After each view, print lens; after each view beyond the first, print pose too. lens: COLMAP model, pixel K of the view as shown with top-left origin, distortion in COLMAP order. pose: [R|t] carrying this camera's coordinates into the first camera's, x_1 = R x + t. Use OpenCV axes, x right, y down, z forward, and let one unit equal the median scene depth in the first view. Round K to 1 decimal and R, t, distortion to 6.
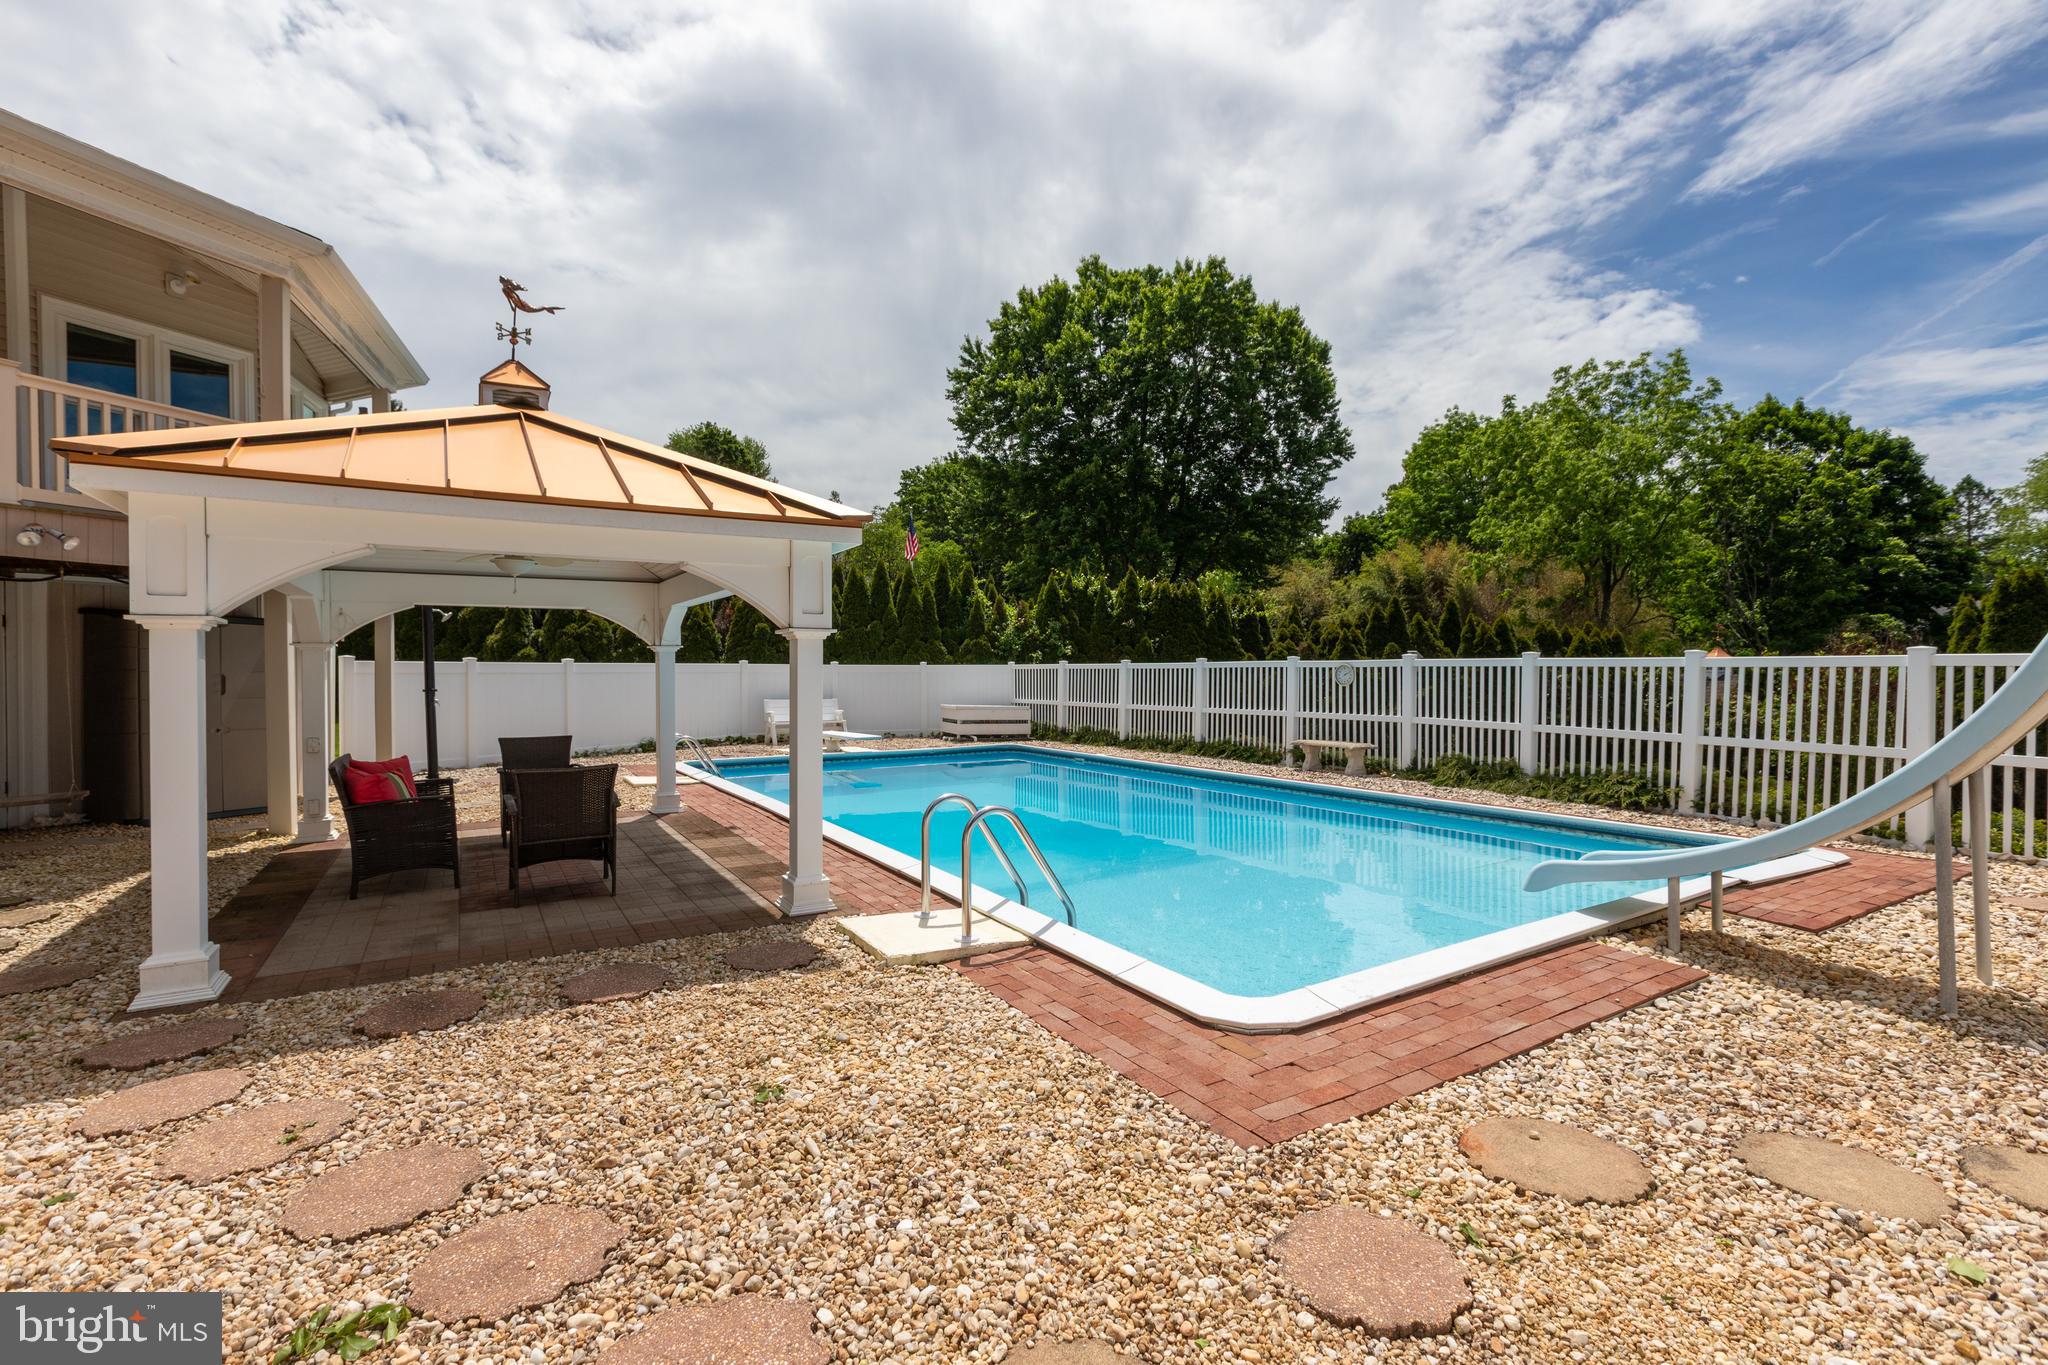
lens RADIAL K [[929.6, 0, 1032.0], [0, 929.6, 687.2], [0, 0, 1]] dist [0.002226, 0.000478]
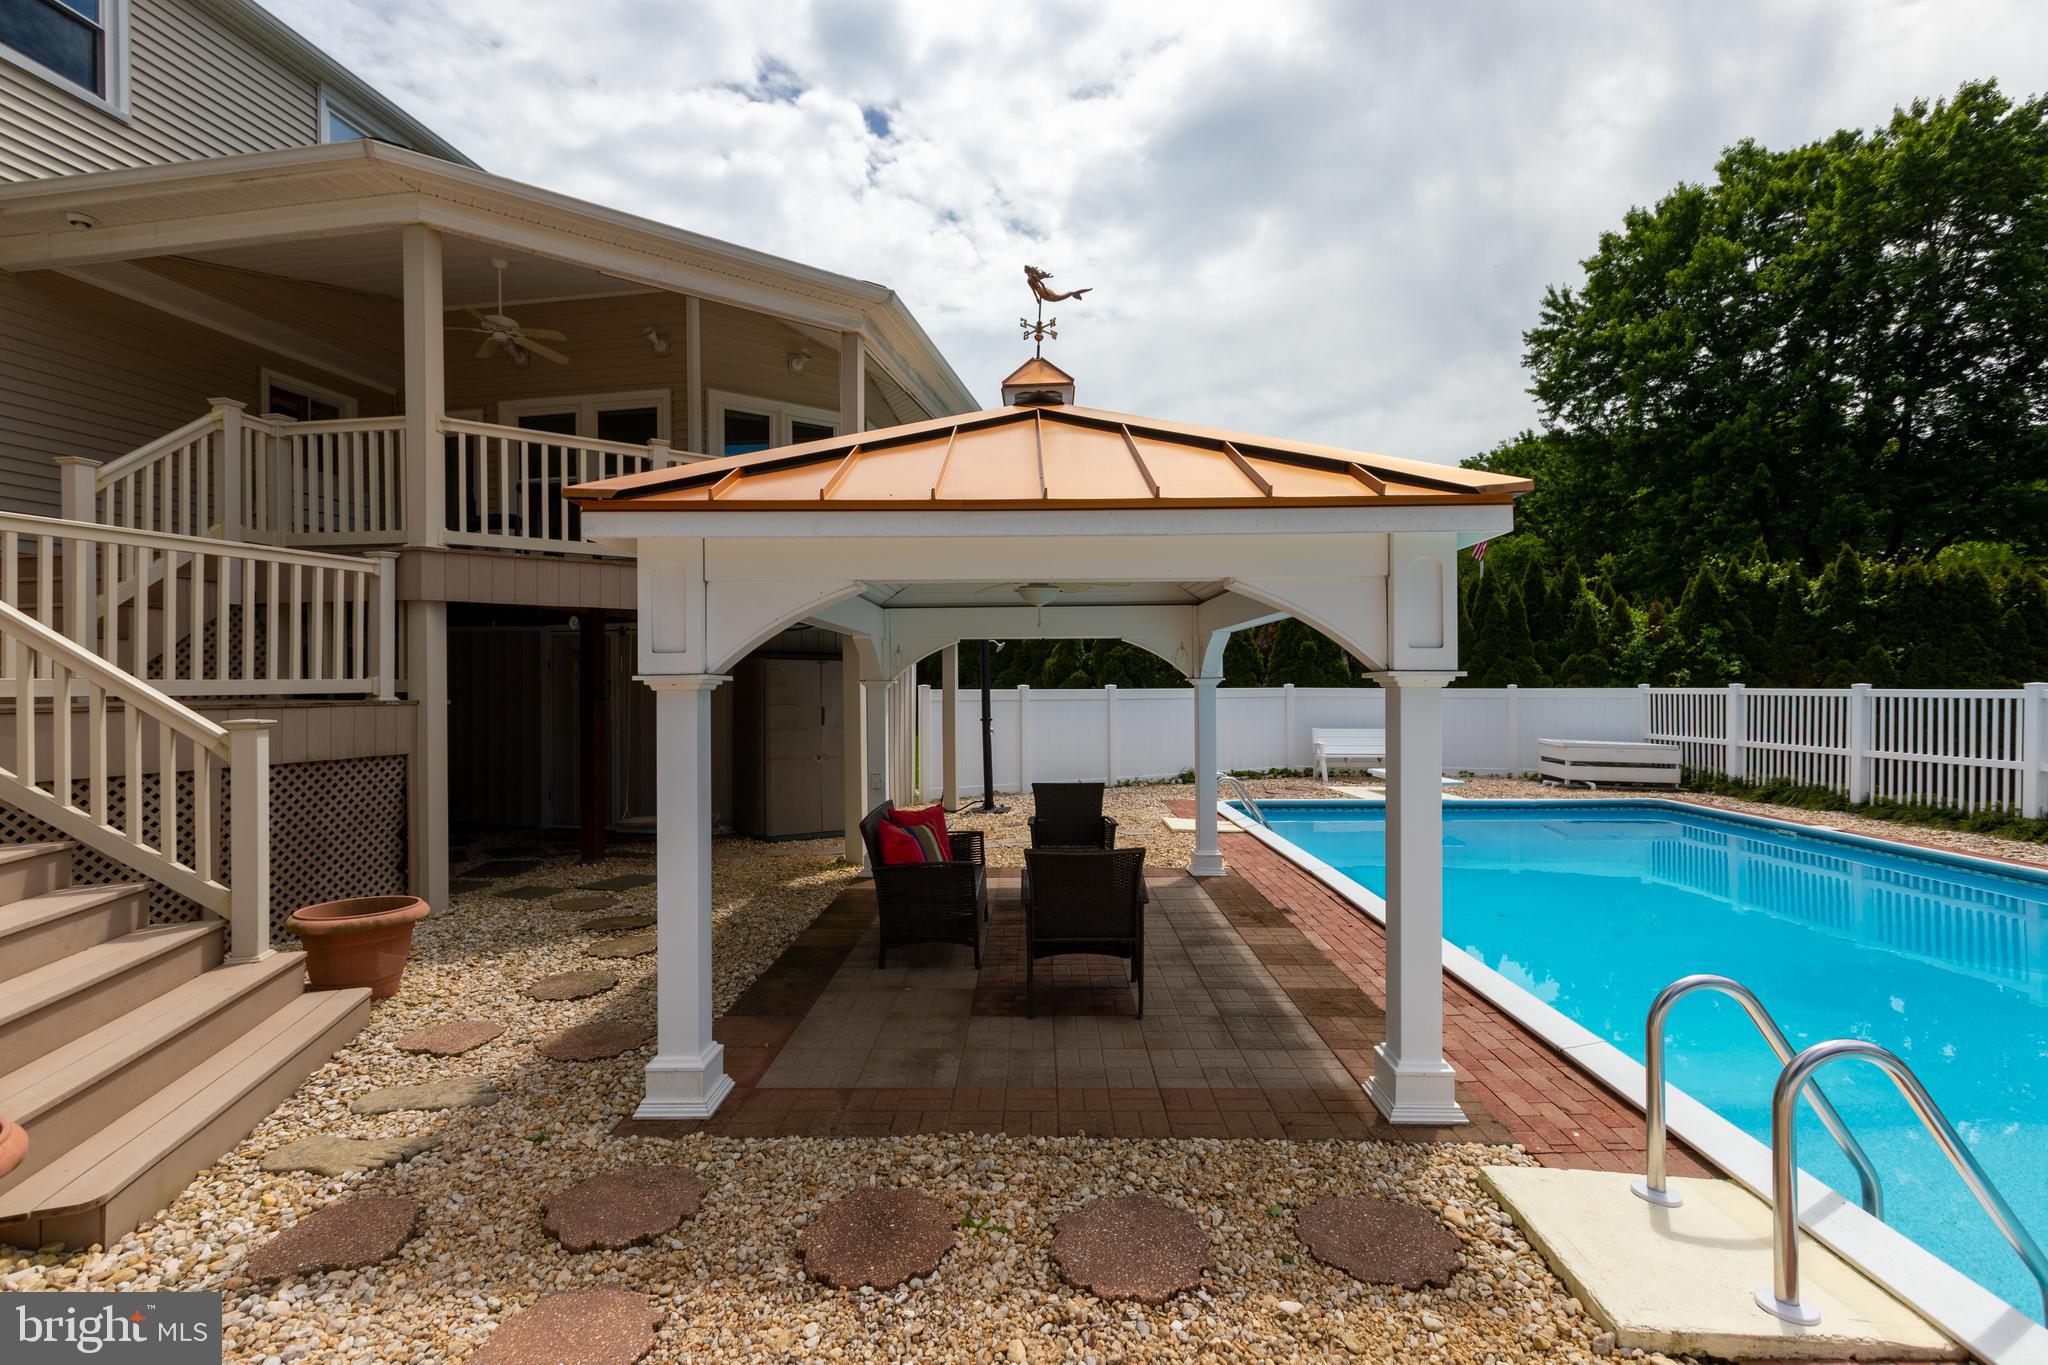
lens RADIAL K [[929.6, 0, 1021.7], [0, 929.6, 662.8], [0, 0, 1]] dist [0.002226, 0.000478]
pose [[0.841103, -0.013480, -0.540707, -0.050902], [-0.007602, 0.999296, -0.036738, -0.017496], [0.540821, 0.035011, 0.840409, 0.130809]]
